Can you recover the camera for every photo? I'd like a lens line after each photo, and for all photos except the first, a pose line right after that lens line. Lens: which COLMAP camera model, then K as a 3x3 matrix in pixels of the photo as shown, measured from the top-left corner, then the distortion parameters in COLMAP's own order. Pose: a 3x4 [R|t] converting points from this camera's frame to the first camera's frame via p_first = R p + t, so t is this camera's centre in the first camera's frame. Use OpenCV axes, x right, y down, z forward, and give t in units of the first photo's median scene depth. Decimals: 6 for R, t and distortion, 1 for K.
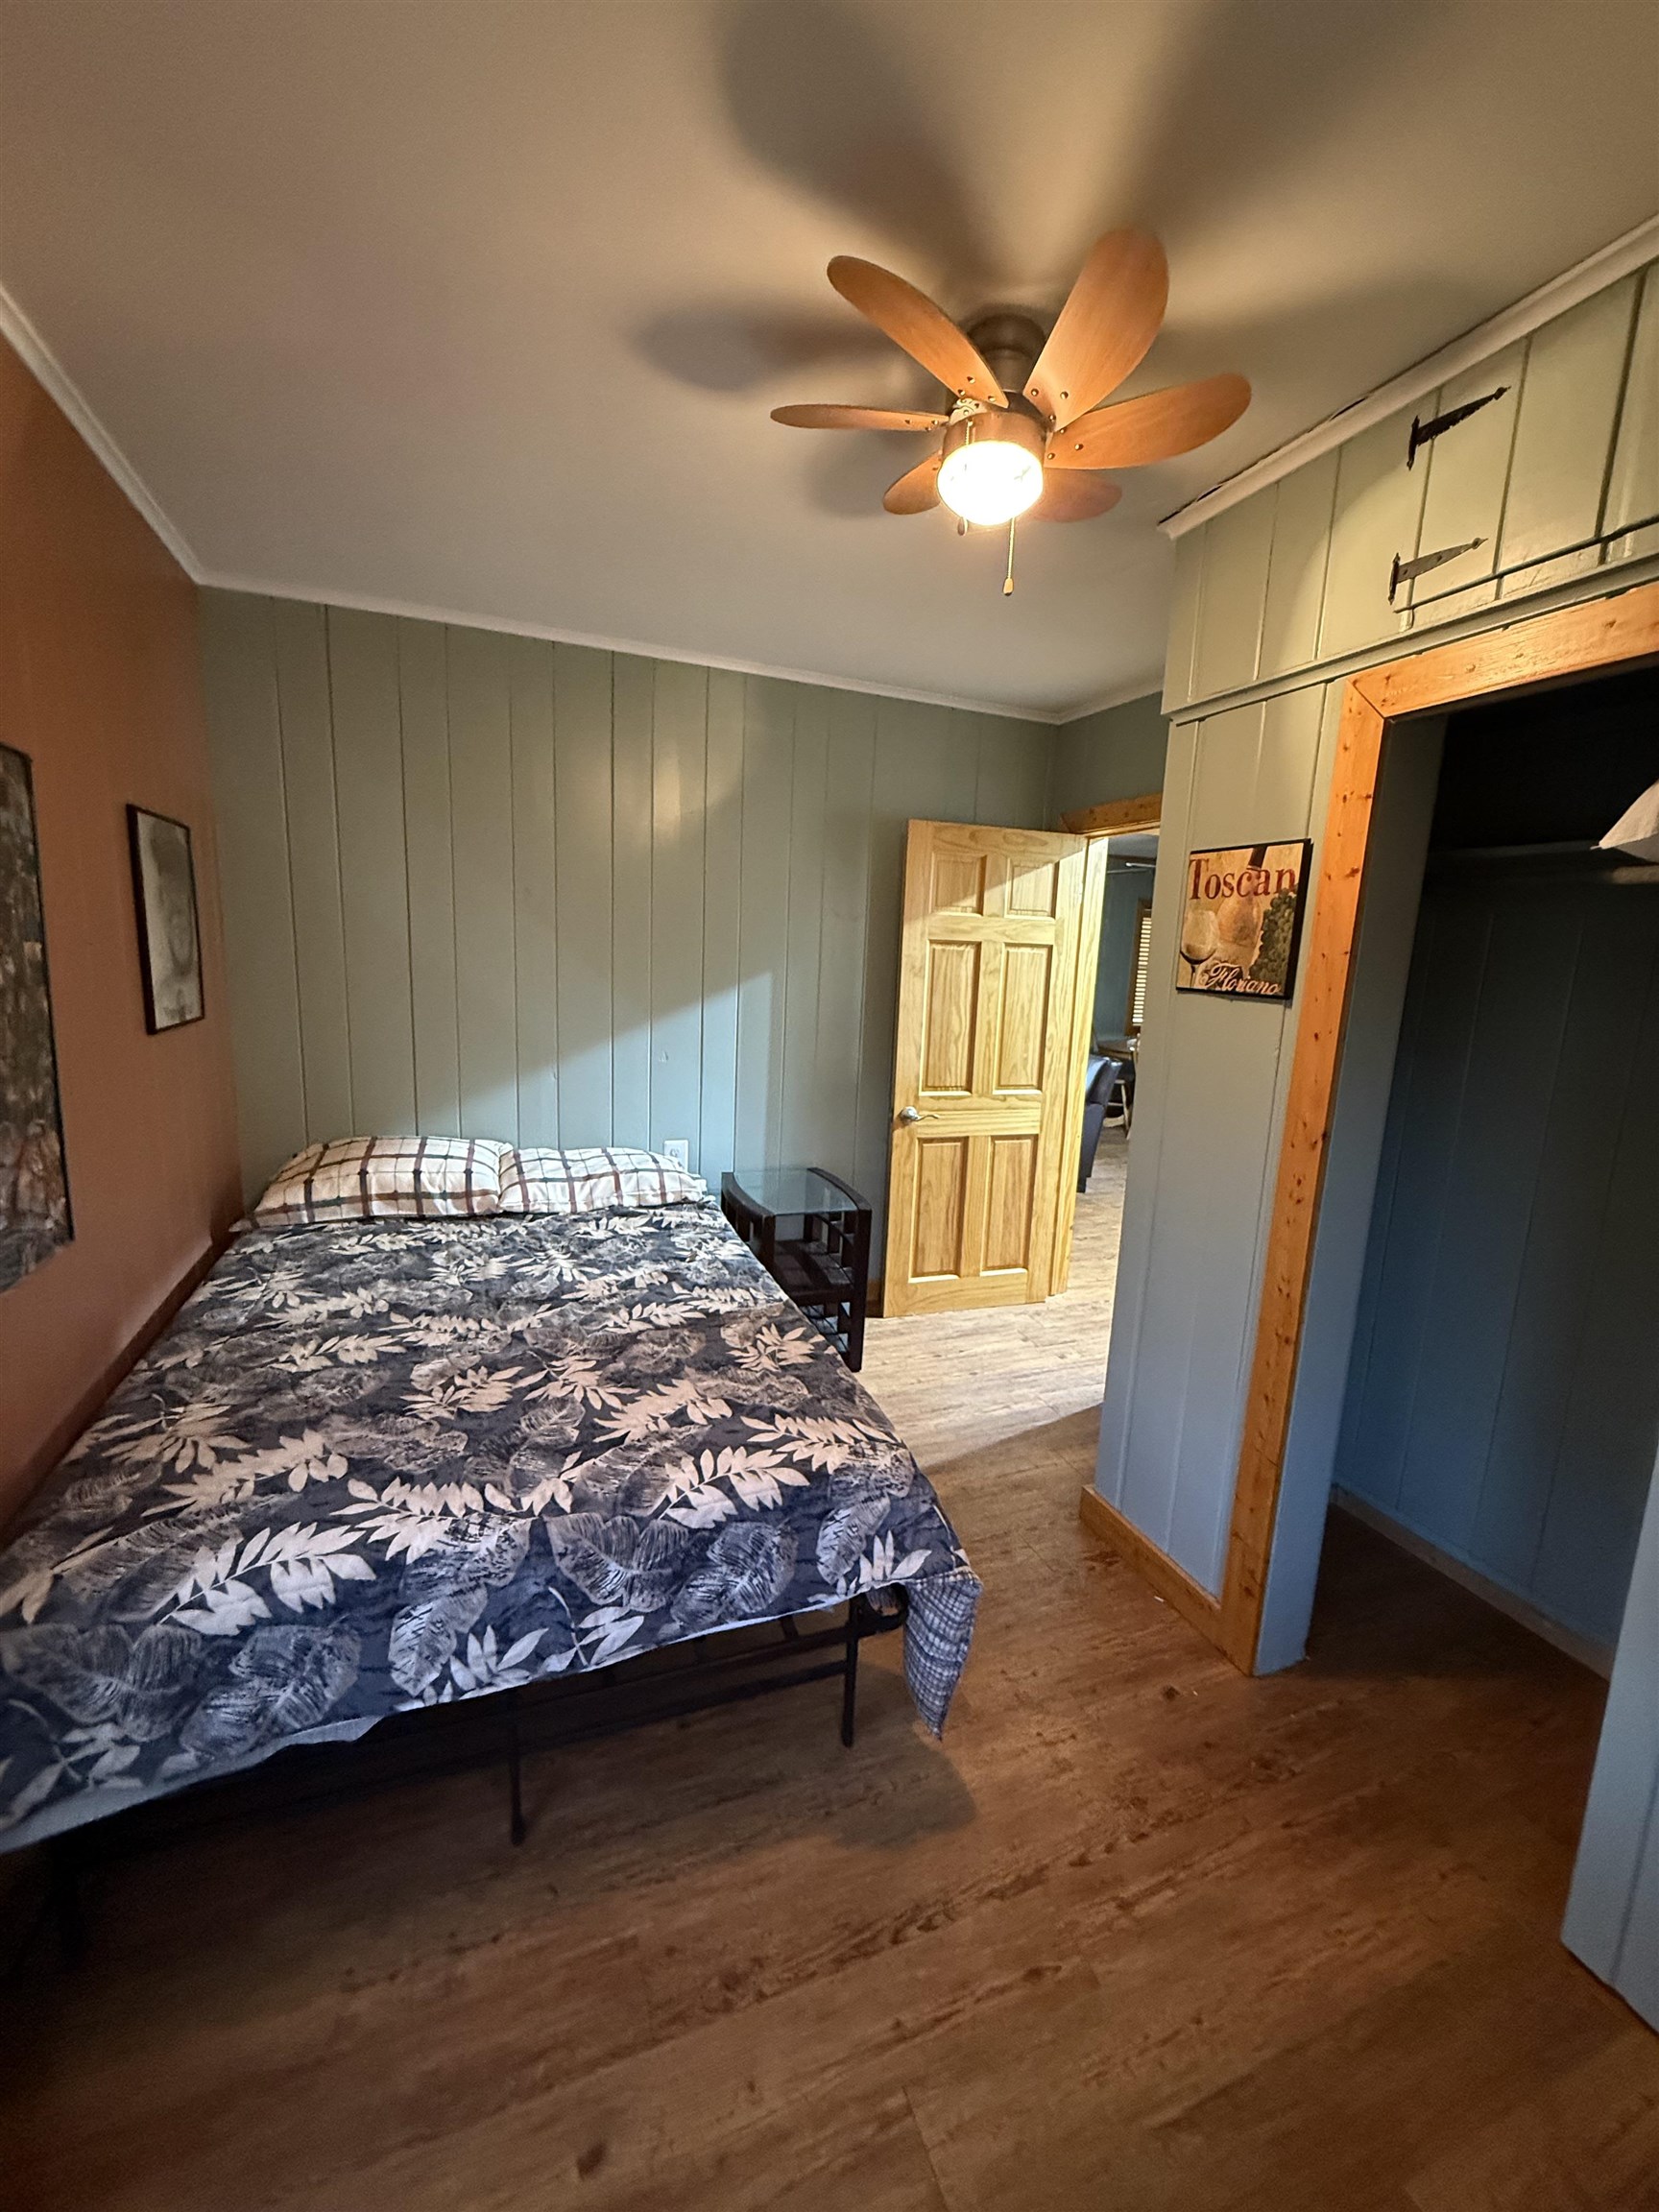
lens RADIAL K [[883.2, 0, 834.3], [0, 883.2, 1109.0], [0, 0, 1]] dist [-0.004638, 0.000160]
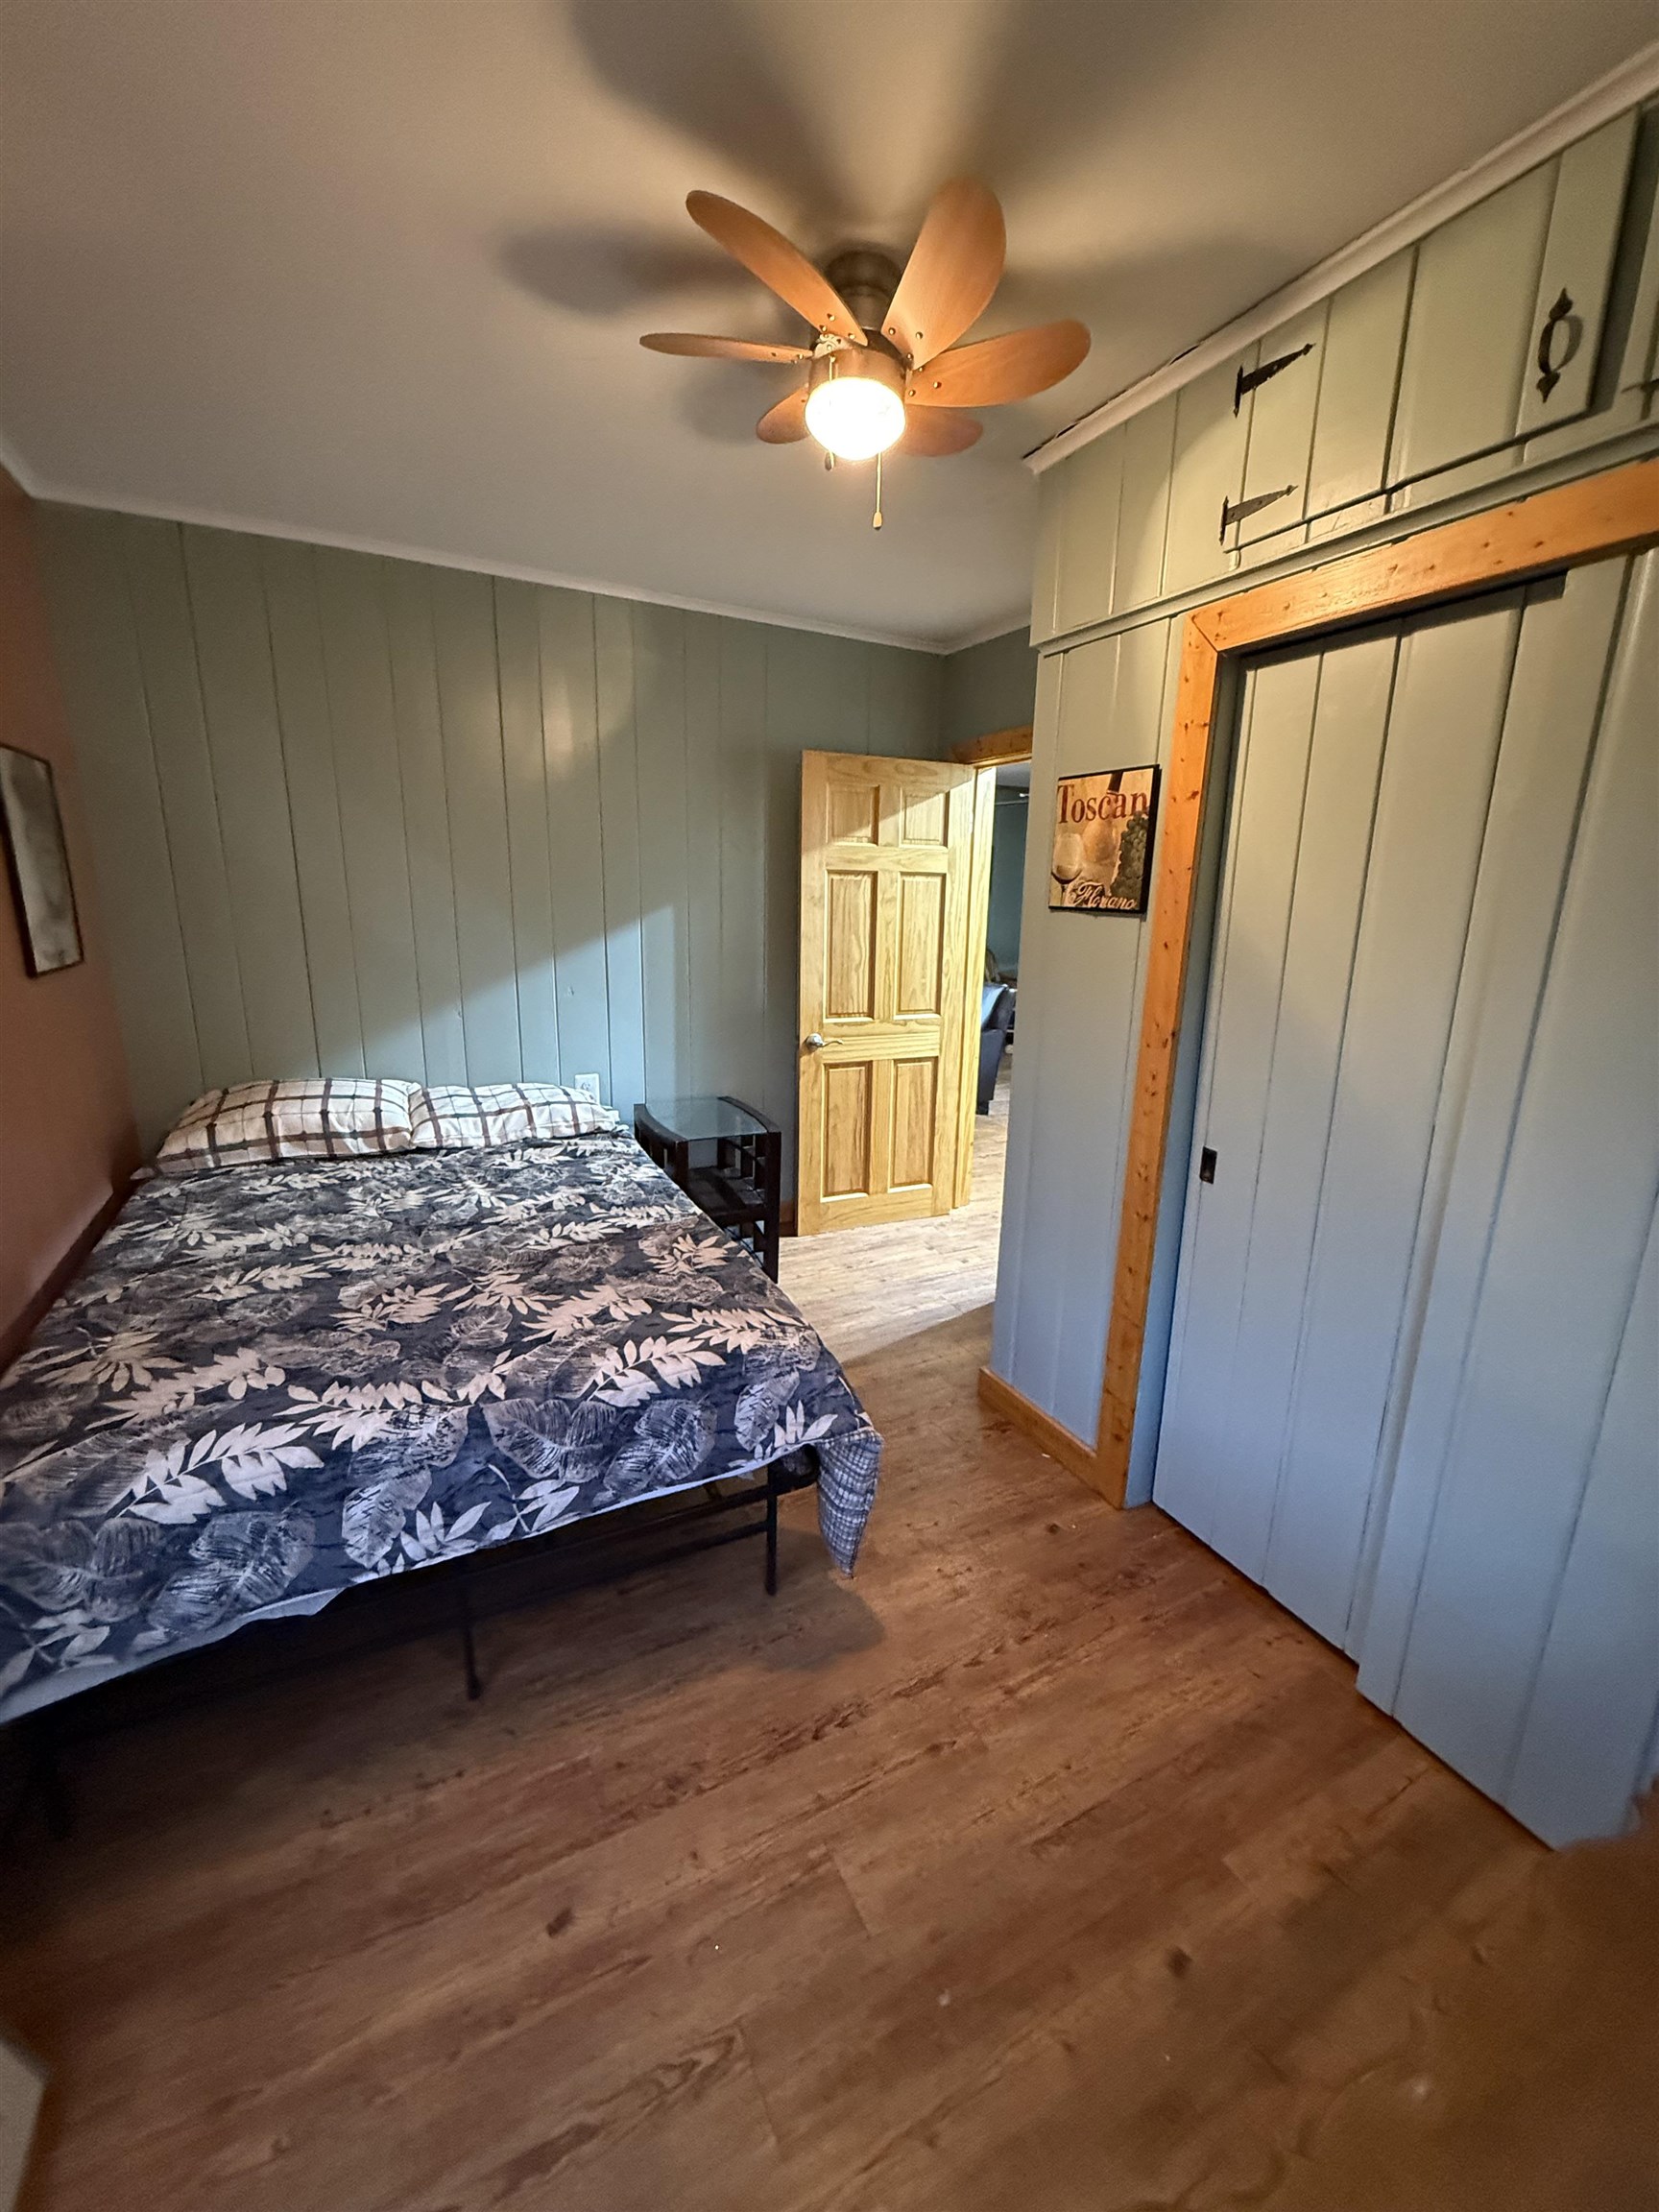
lens RADIAL K [[883.2, 0, 836.2], [0, 883.2, 1110.5], [0, 0, 1]] dist [-0.004638, 0.000160]
pose [[0.994549, -0.043326, 0.094844, 0.016661], [0.036789, 0.996895, 0.069627, 0.032410], [-0.097566, -0.065758, 0.993054, -0.080734]]
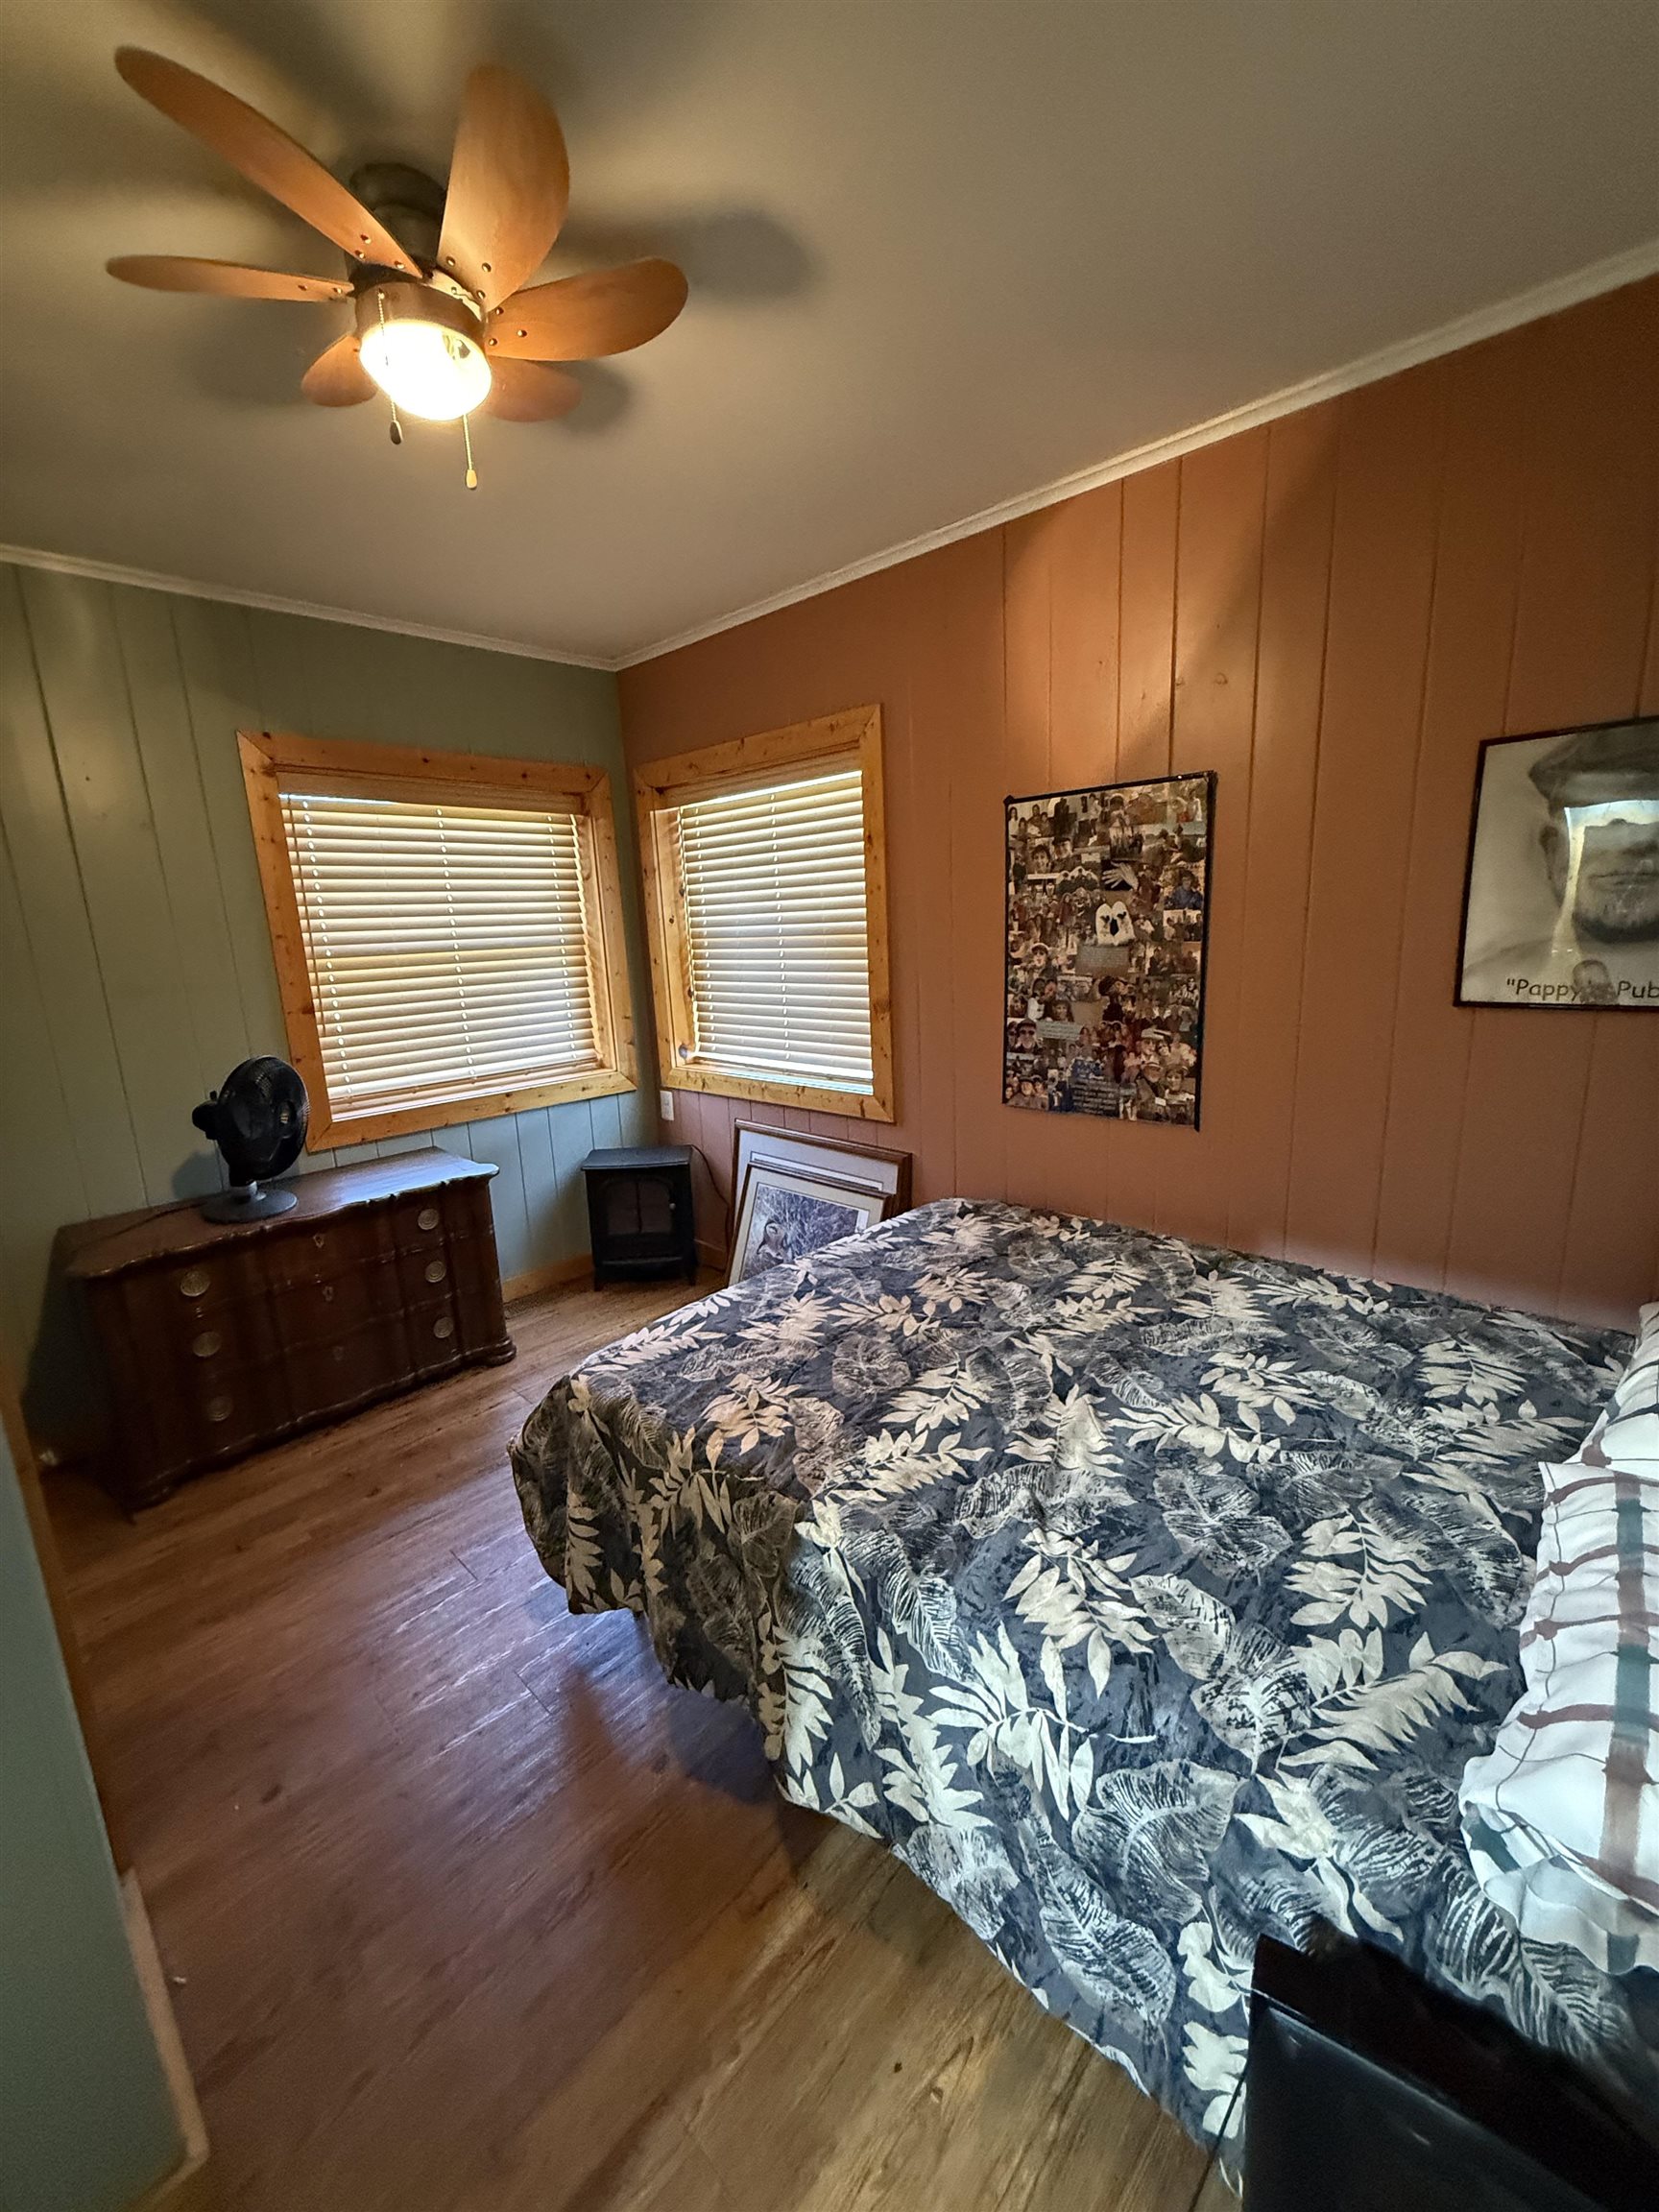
lens RADIAL K [[883.2, 0, 832.2], [0, 883.2, 1101.8], [0, 0, 1]] dist [-0.004638, 0.000160]
pose [[-0.907428, 0.083238, -0.411881, 0.201335], [-0.070350, 0.936257, 0.344200, -0.310037], [0.414277, 0.341312, -0.843730, 1.834131]]
